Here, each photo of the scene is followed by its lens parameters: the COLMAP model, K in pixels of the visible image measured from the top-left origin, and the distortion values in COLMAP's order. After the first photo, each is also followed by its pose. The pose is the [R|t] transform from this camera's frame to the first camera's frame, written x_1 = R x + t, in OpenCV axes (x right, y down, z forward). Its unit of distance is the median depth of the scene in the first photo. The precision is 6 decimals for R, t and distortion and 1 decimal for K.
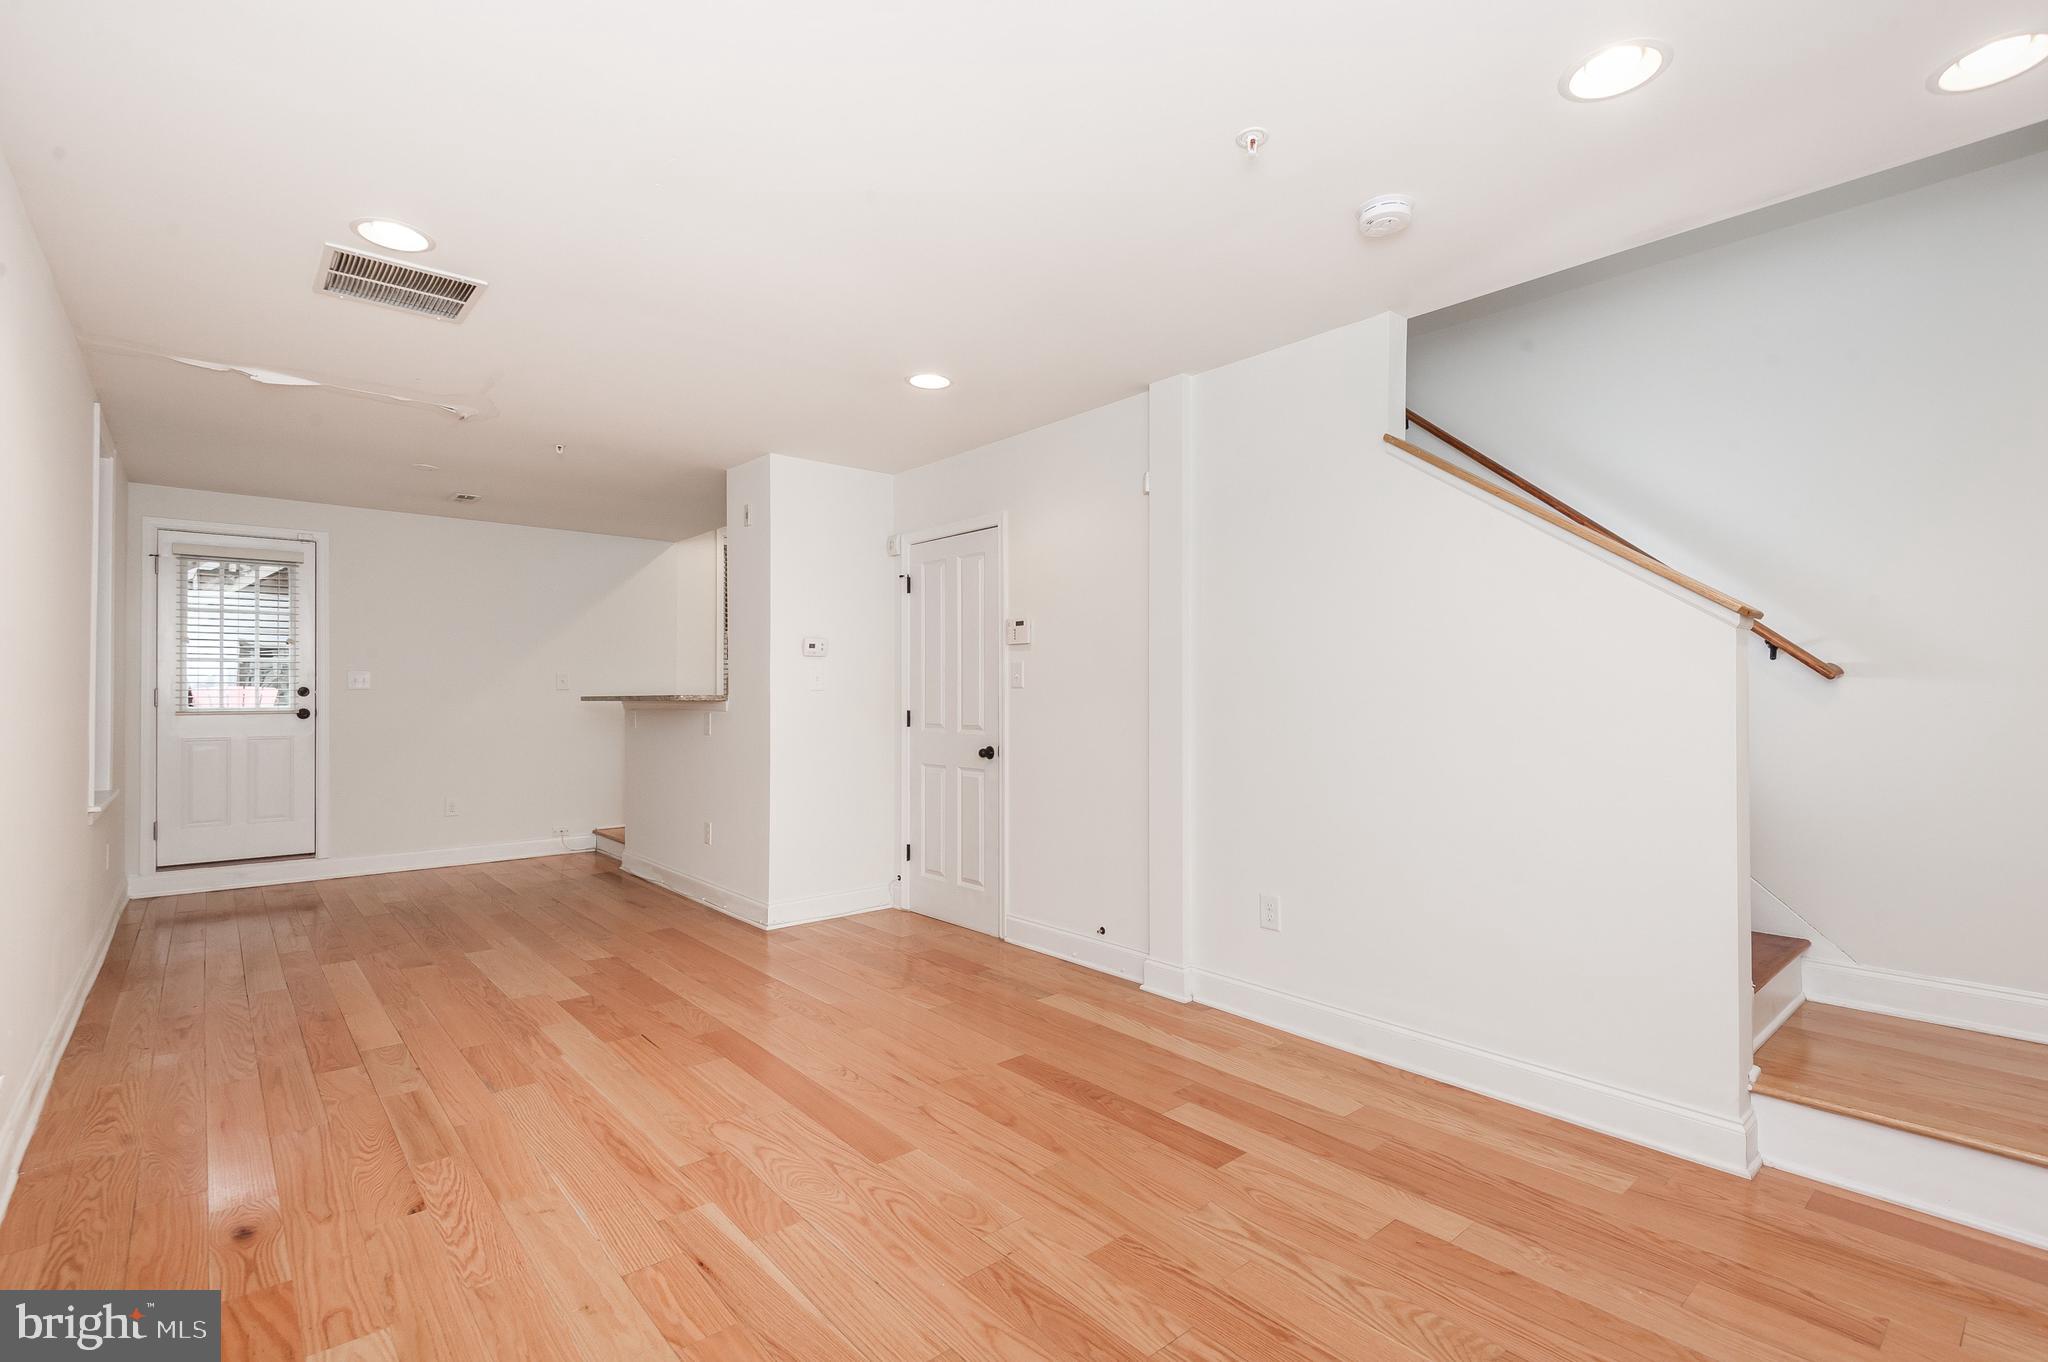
lens RADIAL K [[947.1, 0, 1016.6], [0, 947.1, 688.5], [0, 0, 1]] dist [0.034551, -0.019385]
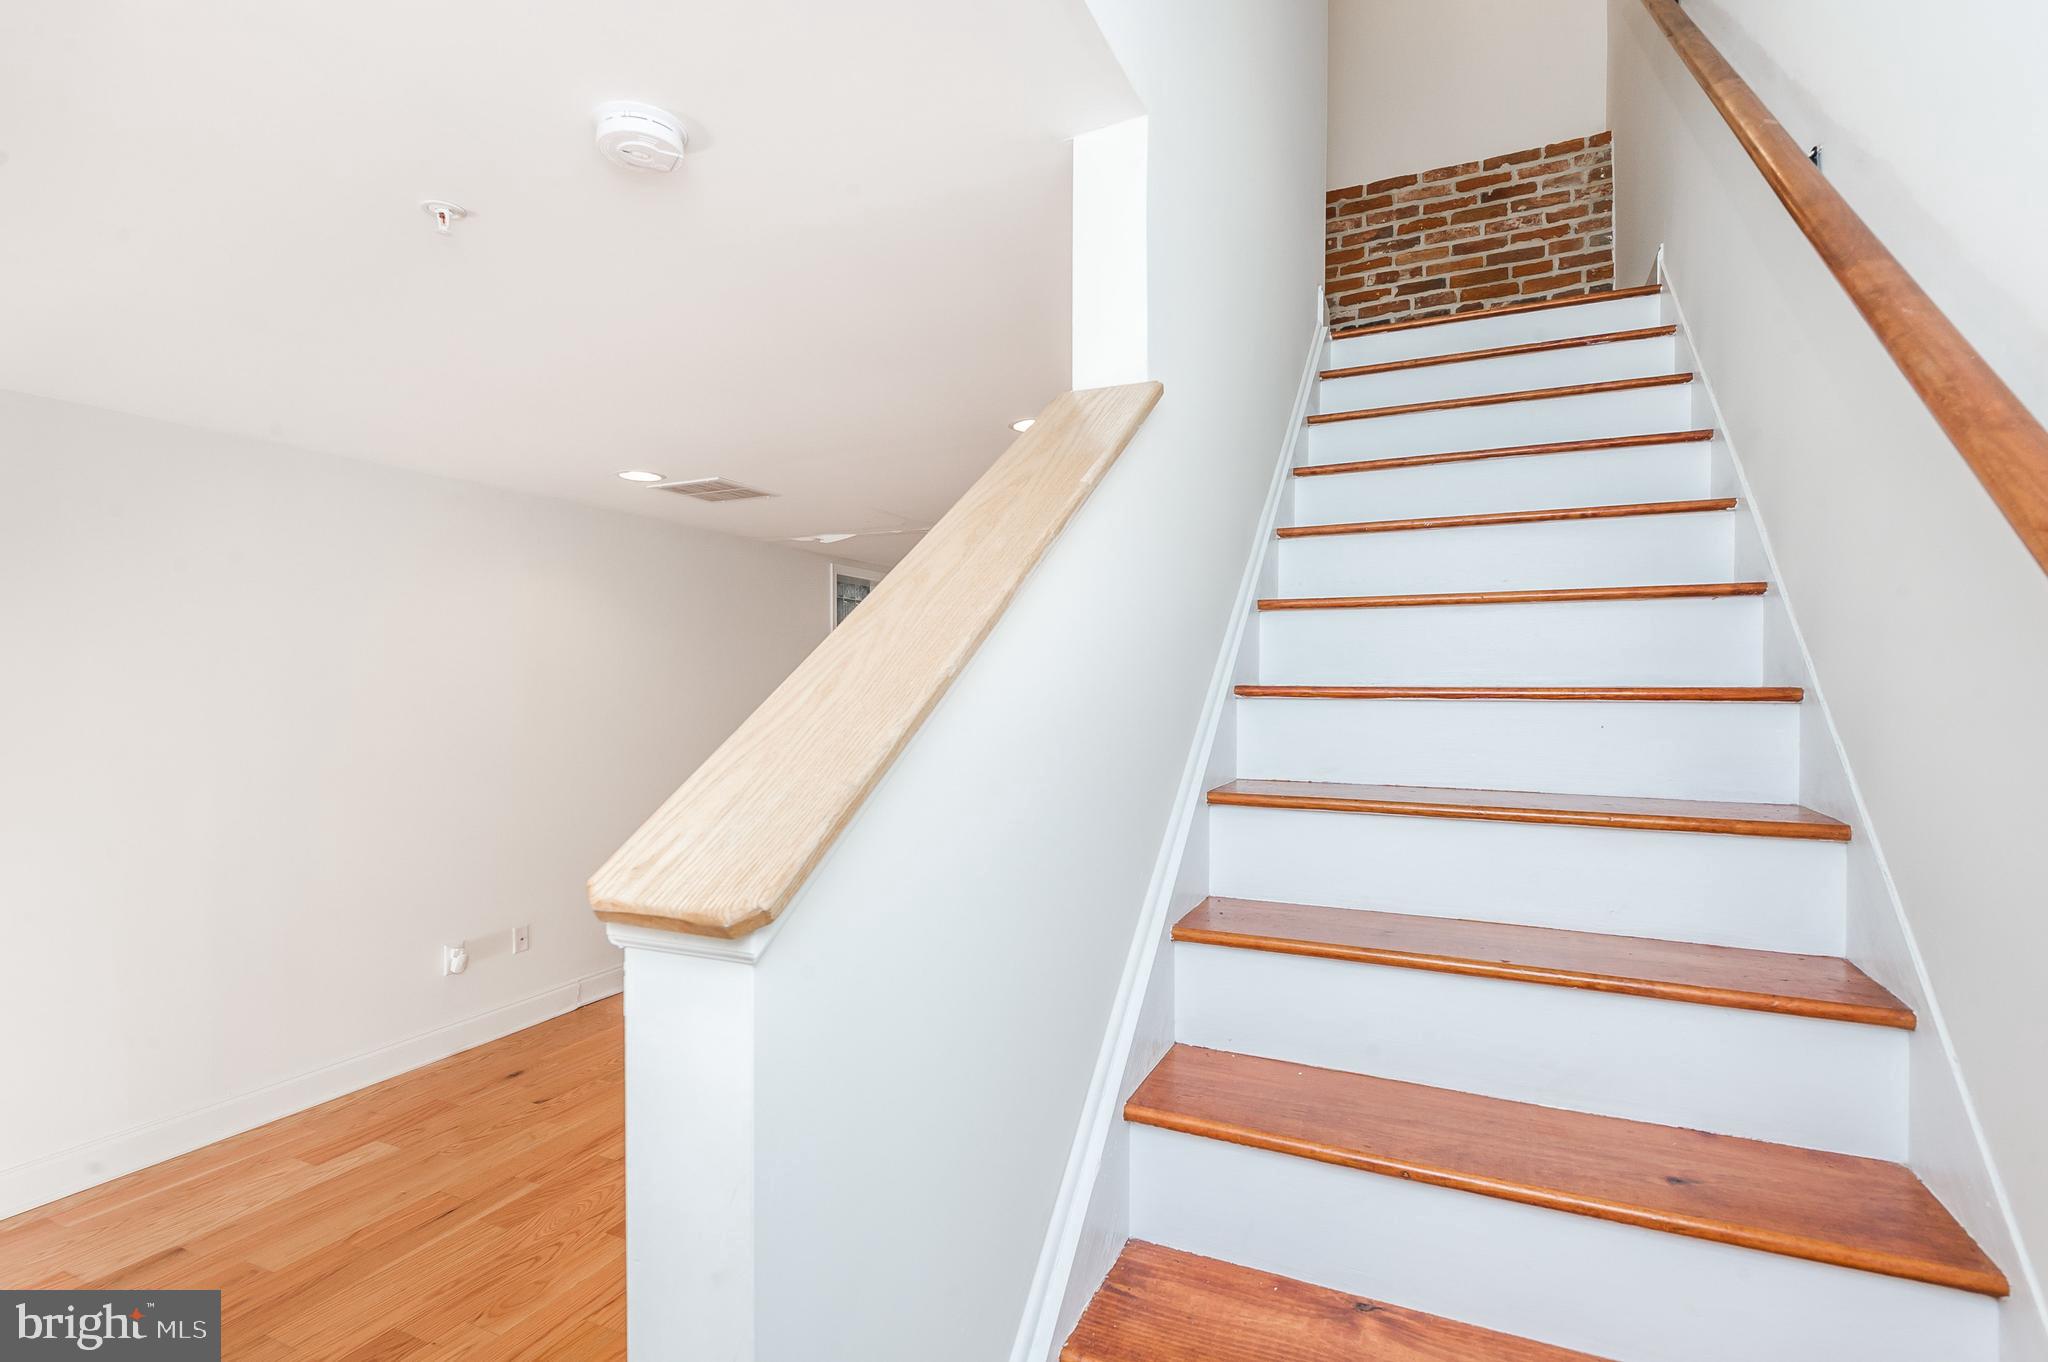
lens RADIAL K [[947.1, 0, 1016.6], [0, 947.1, 688.5], [0, 0, 1]] dist [0.034551, -0.019385]
pose [[0.407094, 0.002842, -0.913382, 0.740786], [0.012395, 0.999886, 0.008636, -0.100133], [0.913302, -0.014837, 0.407012, 0.681489]]
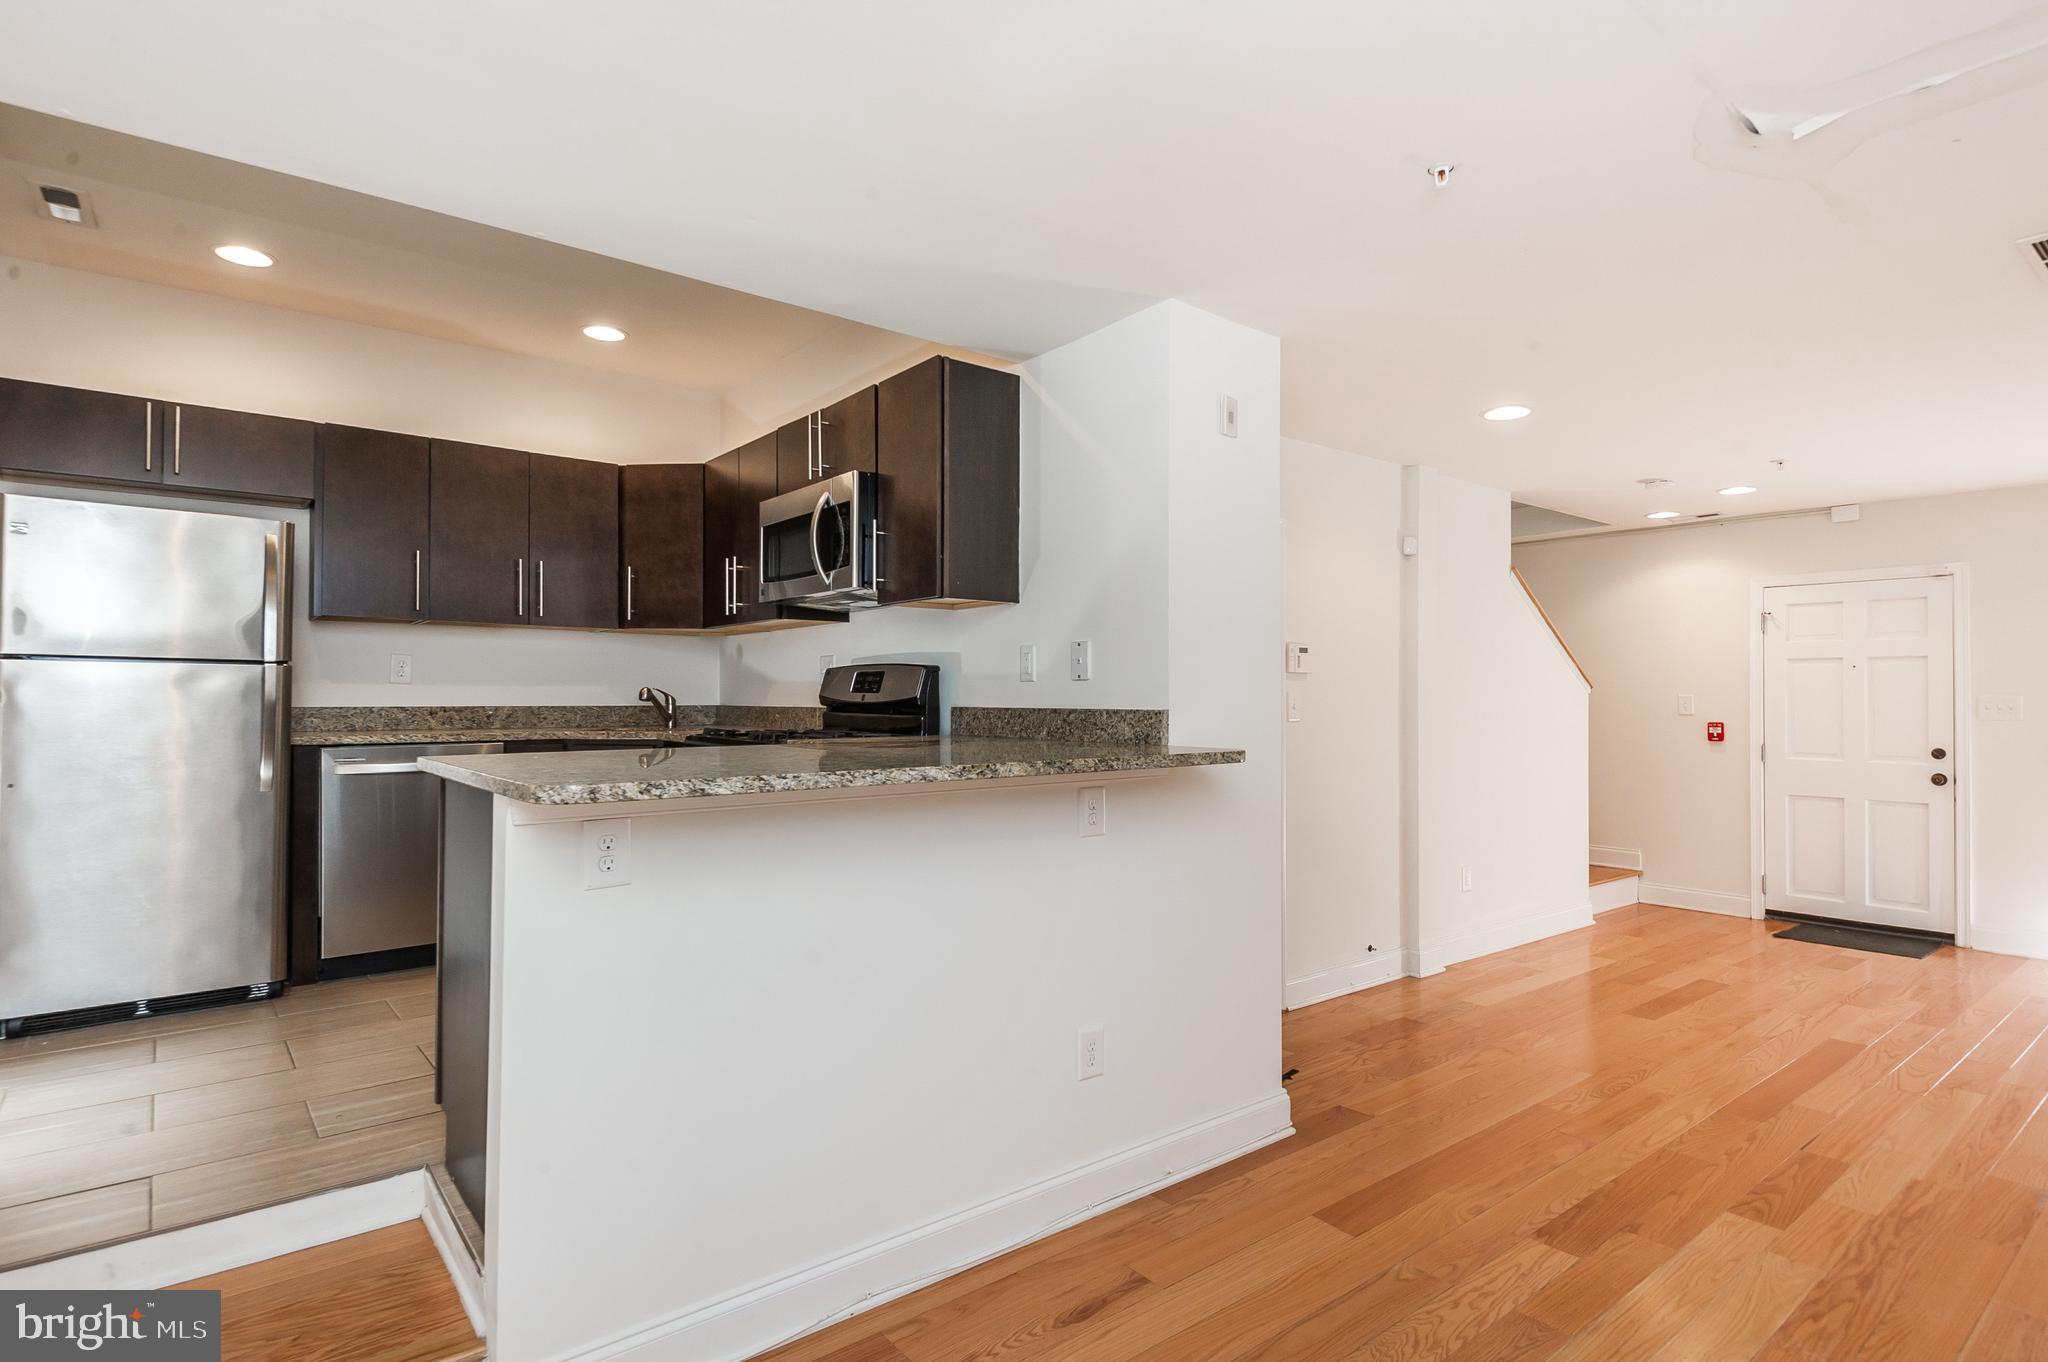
lens RADIAL K [[1044.3, 0, 1017.5], [0, 1044.3, 697.7], [0, 0, 1]] dist [0.028100, -0.020256]
pose [[0.028948, -0.000999, 0.999580, -1.263625], [-0.012234, 0.999924, 0.001354, -0.026458], [-0.999506, -0.012268, 0.028933, 1.572245]]
